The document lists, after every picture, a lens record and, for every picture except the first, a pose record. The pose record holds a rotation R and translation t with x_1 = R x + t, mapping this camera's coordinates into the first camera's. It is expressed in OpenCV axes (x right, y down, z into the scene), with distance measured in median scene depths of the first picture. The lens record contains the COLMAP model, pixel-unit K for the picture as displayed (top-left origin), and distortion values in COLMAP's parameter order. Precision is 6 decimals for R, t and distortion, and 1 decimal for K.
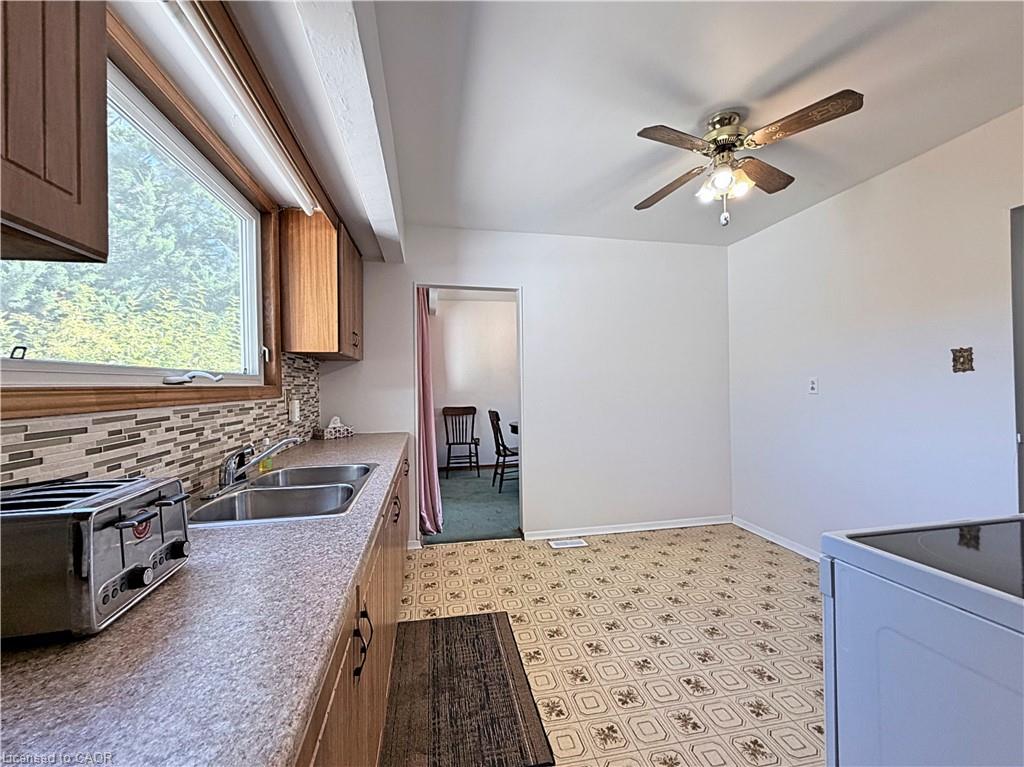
lens RADIAL K [[418.9, 0, 511.1], [0, 418.9, 383.2], [0, 0, 1]] dist [-0.000096, 0.000314]
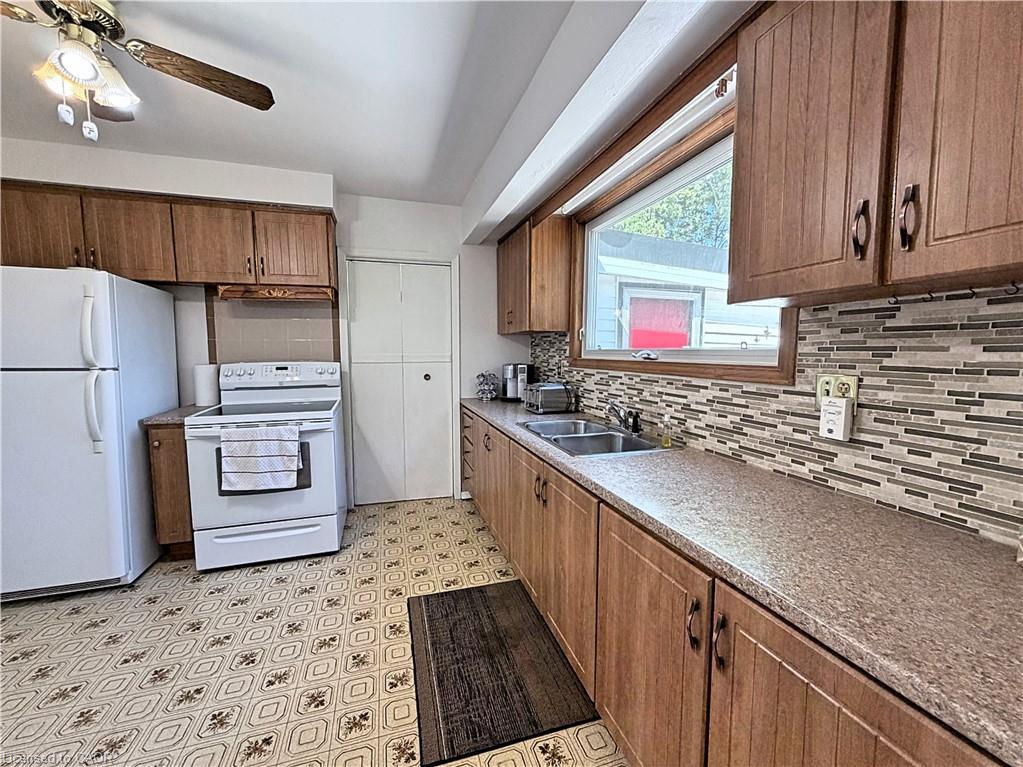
lens RADIAL K [[418.5, 0, 511.7], [0, 418.5, 384.7], [0, 0, 1]] dist [-0.000096, 0.000314]
pose [[-0.994410, 0.021464, -0.103380, -0.121784], [0.013297, 0.996782, 0.079051, -0.028082], [0.104744, 0.077234, -0.991496, 2.184470]]
